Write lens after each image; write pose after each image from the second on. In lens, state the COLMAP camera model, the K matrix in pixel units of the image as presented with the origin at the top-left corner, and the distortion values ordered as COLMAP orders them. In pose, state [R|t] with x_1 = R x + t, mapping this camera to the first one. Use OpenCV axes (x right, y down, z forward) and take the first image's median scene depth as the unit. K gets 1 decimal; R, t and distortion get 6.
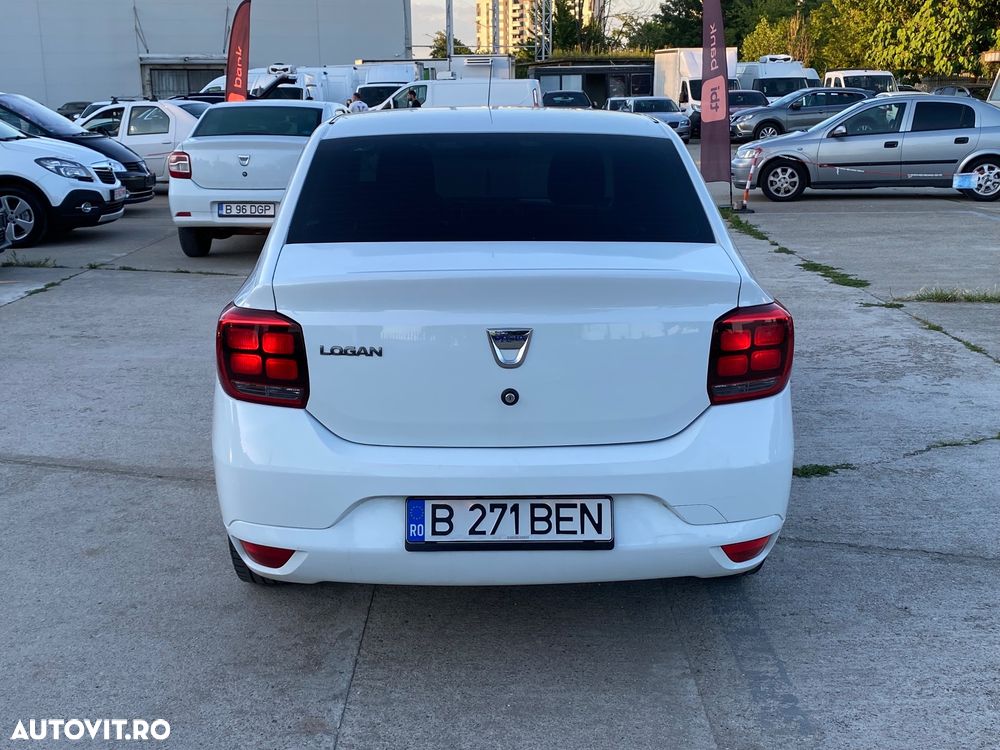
lens RADIAL K [[1192.2, 0, 500.0], [0, 1192.2, 375.0], [0, 0, 1]] dist [0.159611, -0.457894]
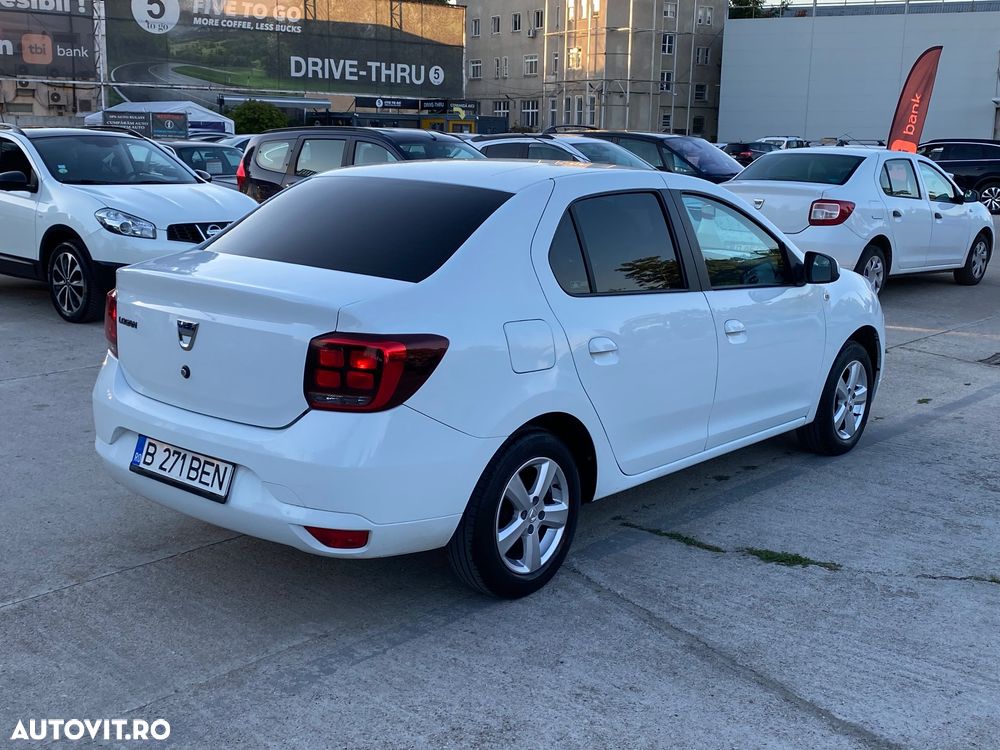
lens RADIAL K [[1192.2, 0, 500.0], [0, 1192.2, 375.0], [0, 0, 1]] dist [0.159611, -0.457894]
pose [[0.744435, 0.161963, -0.647753, 1.119739], [-0.186694, 0.981930, 0.030962, -0.084132], [0.641063, 0.097882, 0.761221, 0.199092]]
